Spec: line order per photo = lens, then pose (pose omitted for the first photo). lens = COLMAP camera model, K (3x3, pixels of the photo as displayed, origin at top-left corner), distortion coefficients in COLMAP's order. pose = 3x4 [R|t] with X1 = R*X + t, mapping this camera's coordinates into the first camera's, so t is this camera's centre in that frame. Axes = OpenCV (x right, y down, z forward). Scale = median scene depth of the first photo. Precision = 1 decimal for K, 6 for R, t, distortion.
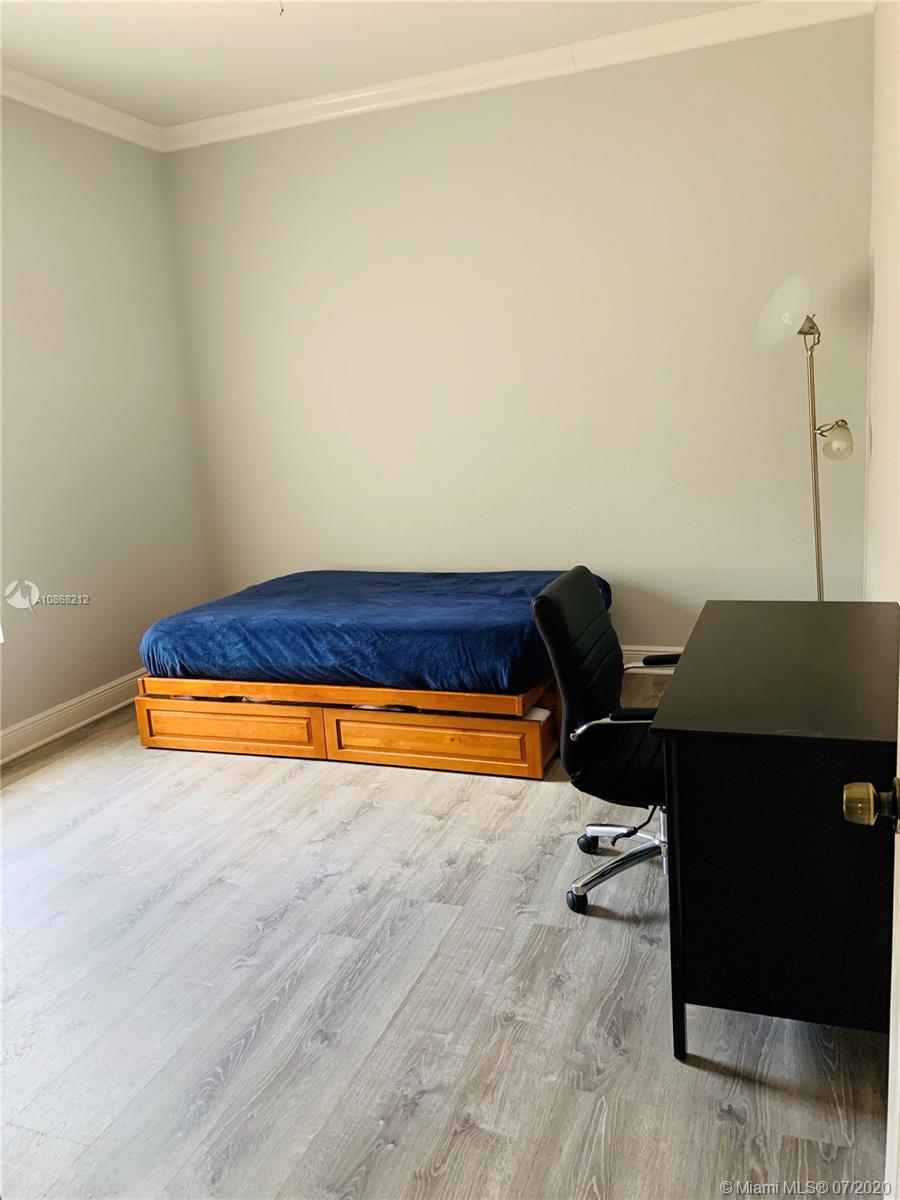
lens RADIAL K [[927.6, 0, 440.9], [0, 927.6, 599.8], [0, 0, 1]] dist [0.014310, -0.010053]
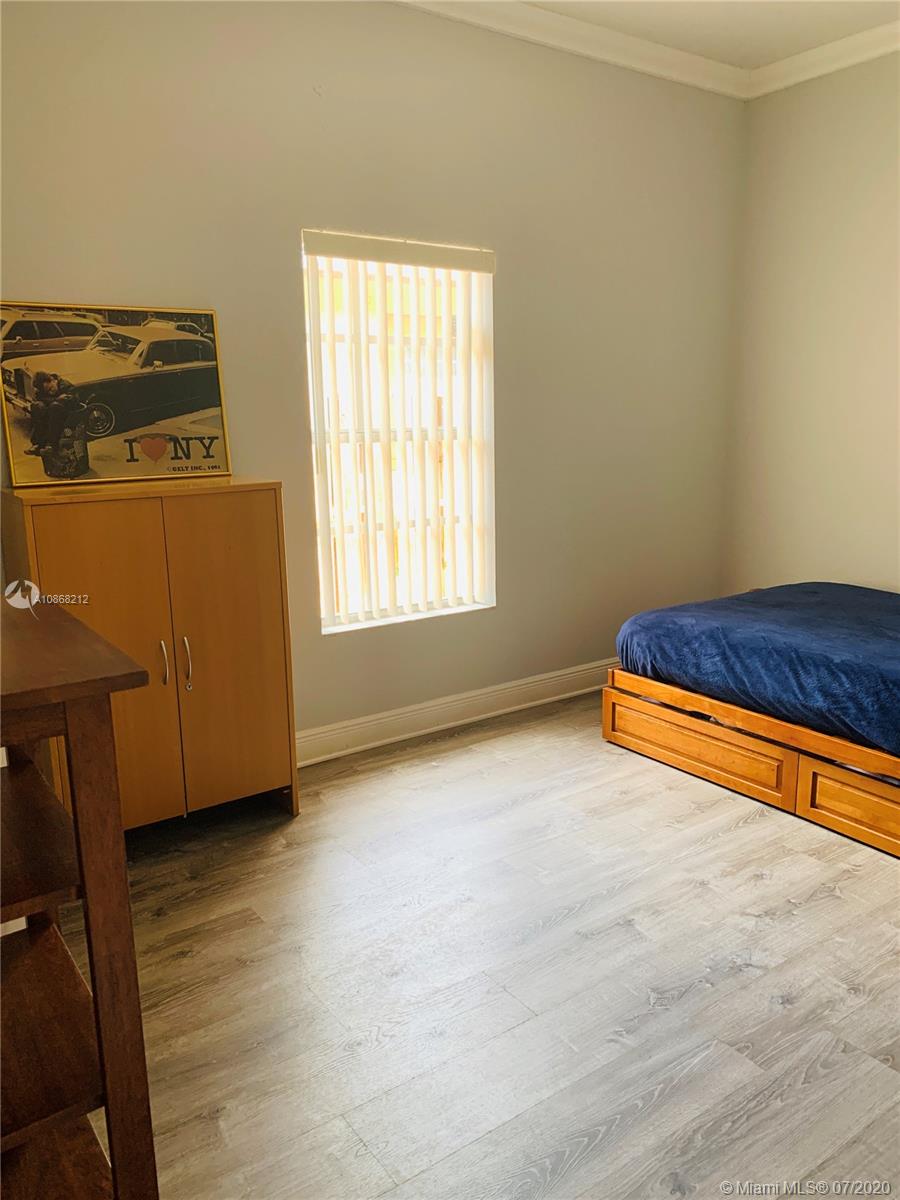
lens RADIAL K [[927.6, 0, 461.4], [0, 927.6, 590.7], [0, 0, 1]] dist [0.014310, -0.010053]
pose [[0.834605, 0.171371, -0.523514, 0.032625], [-0.159332, 0.984854, 0.068378, -0.037759], [0.527303, 0.026344, 0.849269, 0.130860]]
